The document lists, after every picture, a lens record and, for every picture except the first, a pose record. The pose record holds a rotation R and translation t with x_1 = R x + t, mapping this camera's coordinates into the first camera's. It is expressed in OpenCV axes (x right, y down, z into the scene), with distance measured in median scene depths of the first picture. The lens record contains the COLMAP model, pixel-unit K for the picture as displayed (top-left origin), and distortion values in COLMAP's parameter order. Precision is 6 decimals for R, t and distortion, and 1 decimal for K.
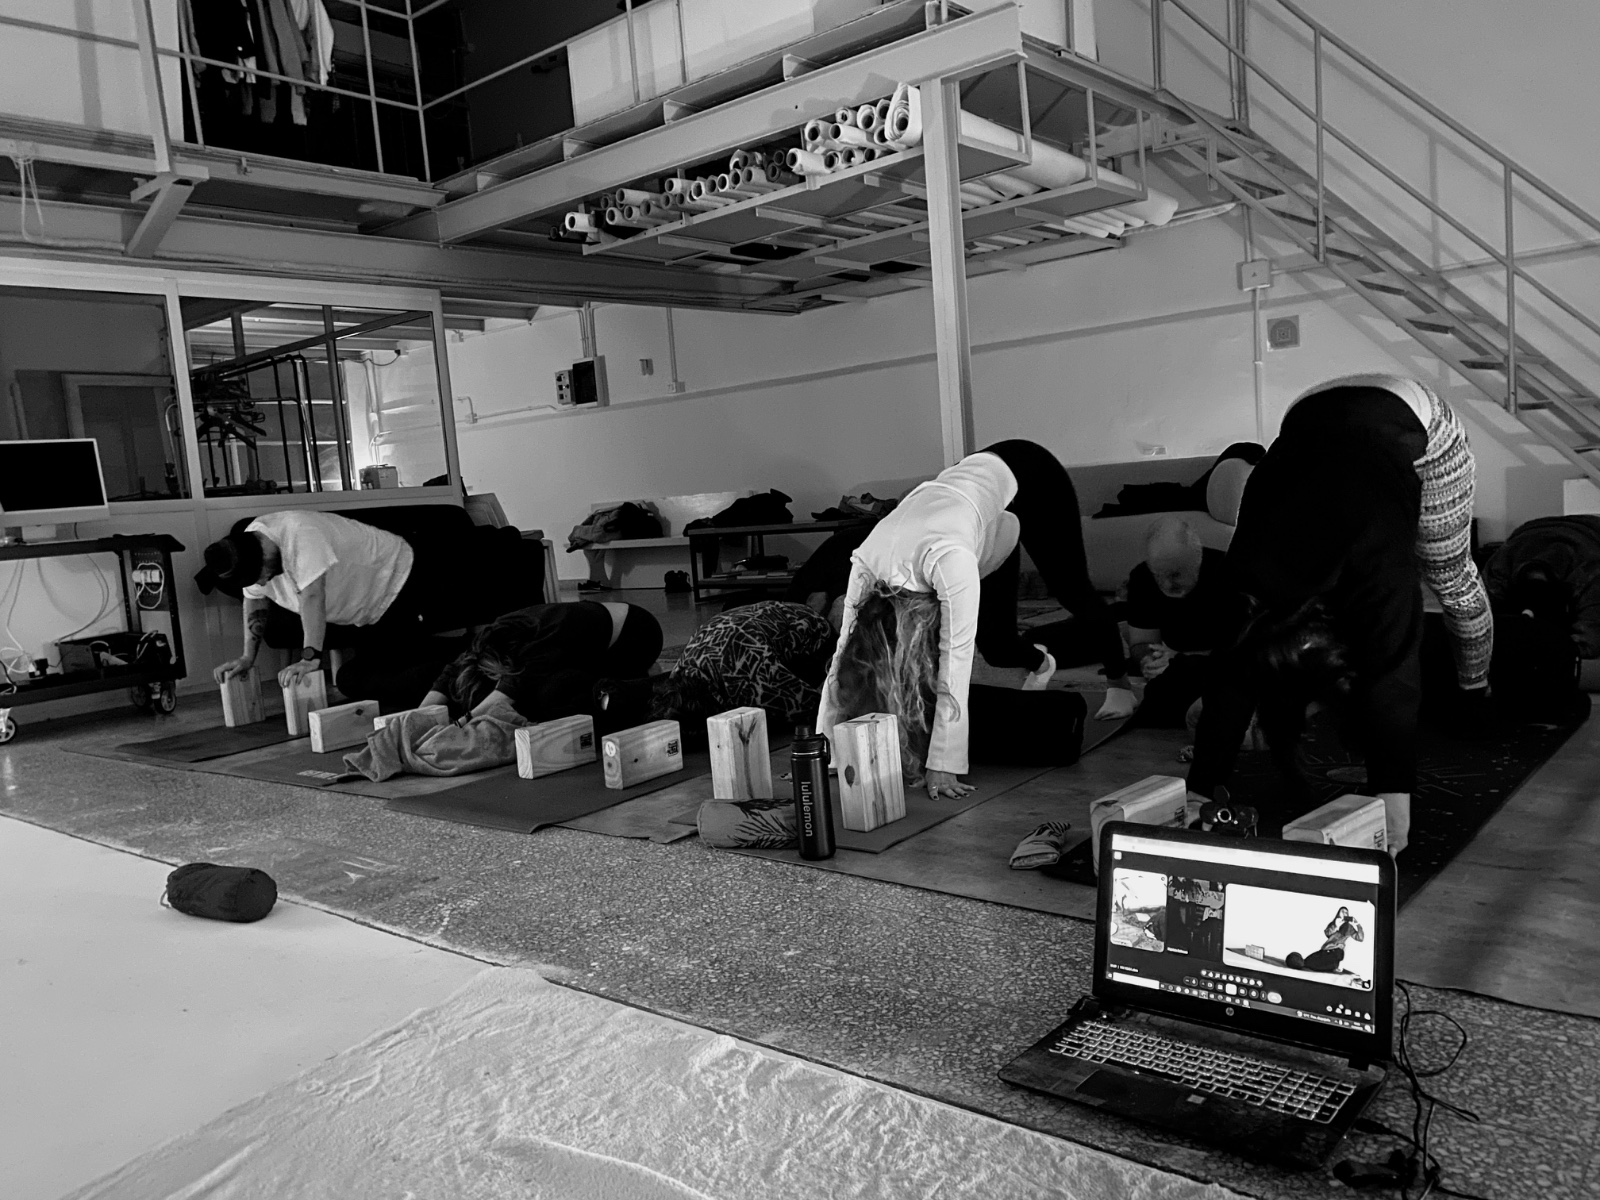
lens RADIAL K [[1206.1, 0, 809.3], [0, 1206.1, 601.7], [0, 0, 1]] dist [0.010400, 0.004320]
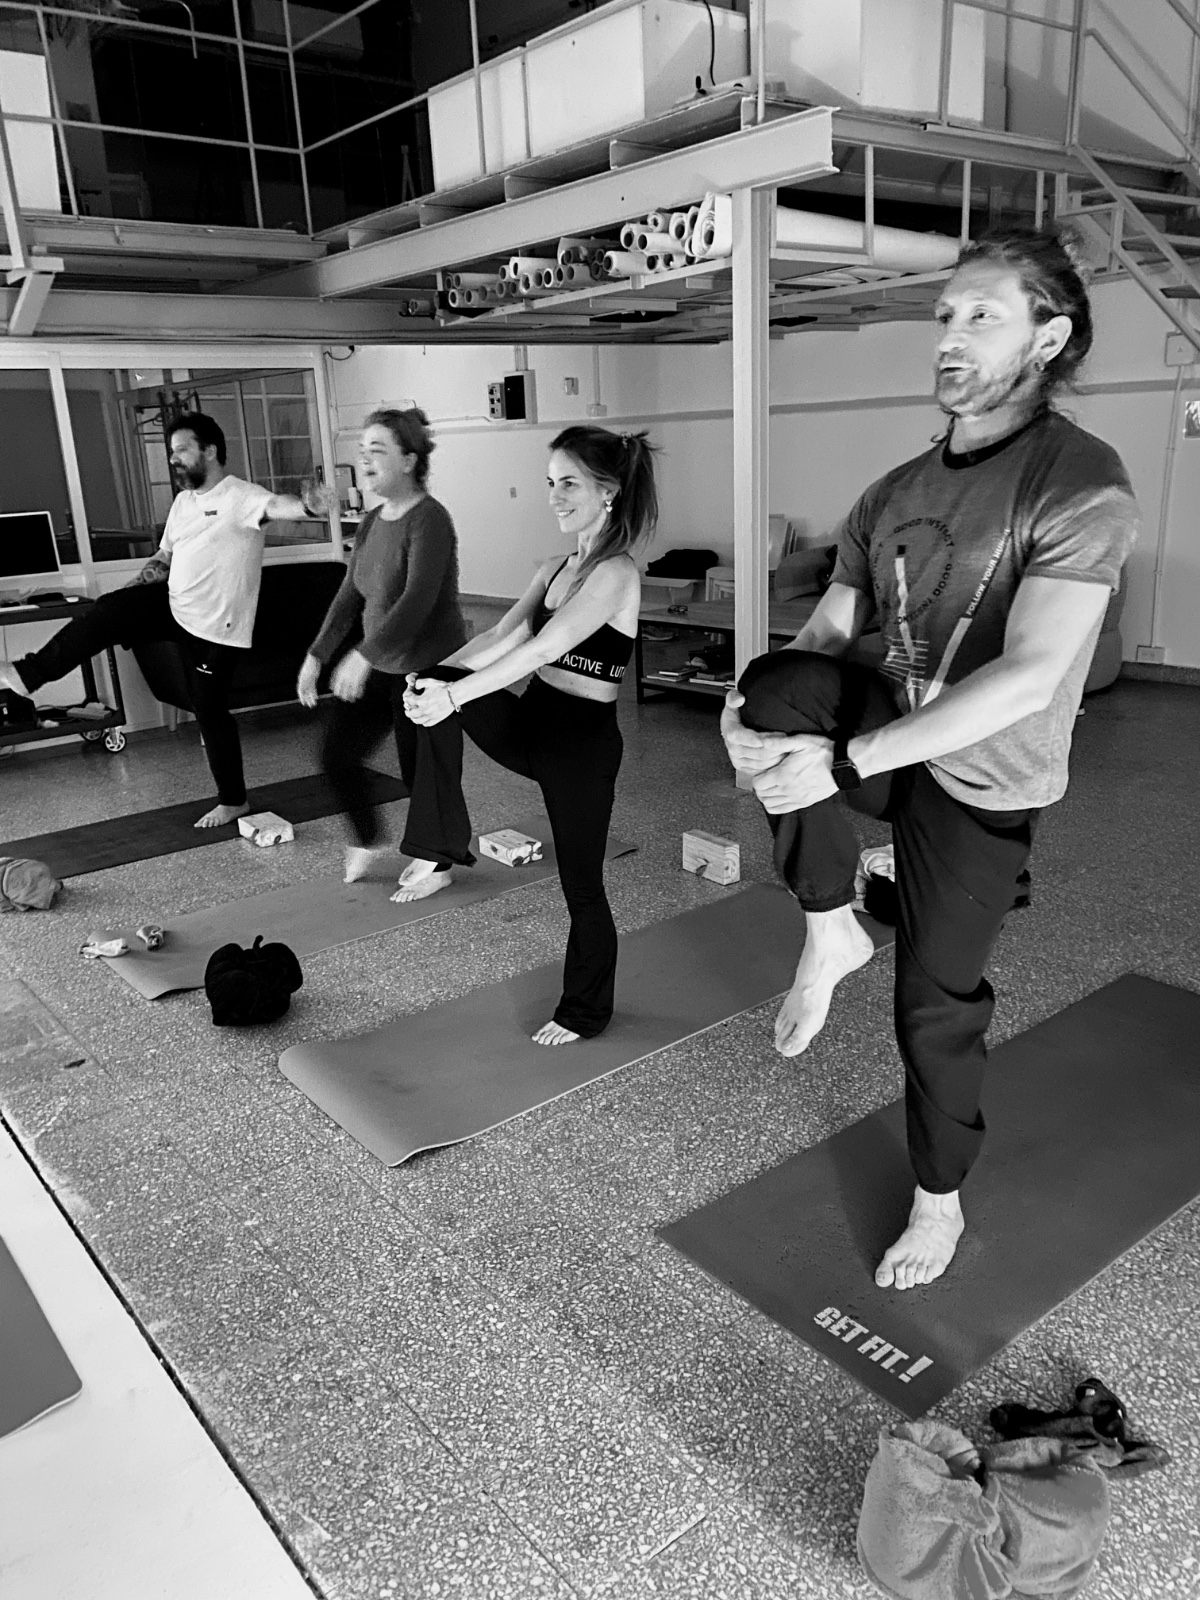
lens RADIAL K [[1206.1, 0, 600.0], [0, 1206.1, 800.0], [0, 0, 1]] dist [0.010400, 0.004320]
pose [[0.980097, 0.093492, -0.175126, 0.171399], [-0.056148, 0.976690, 0.207181, -0.135837], [0.190414, -0.193224, 0.962500, -0.005886]]
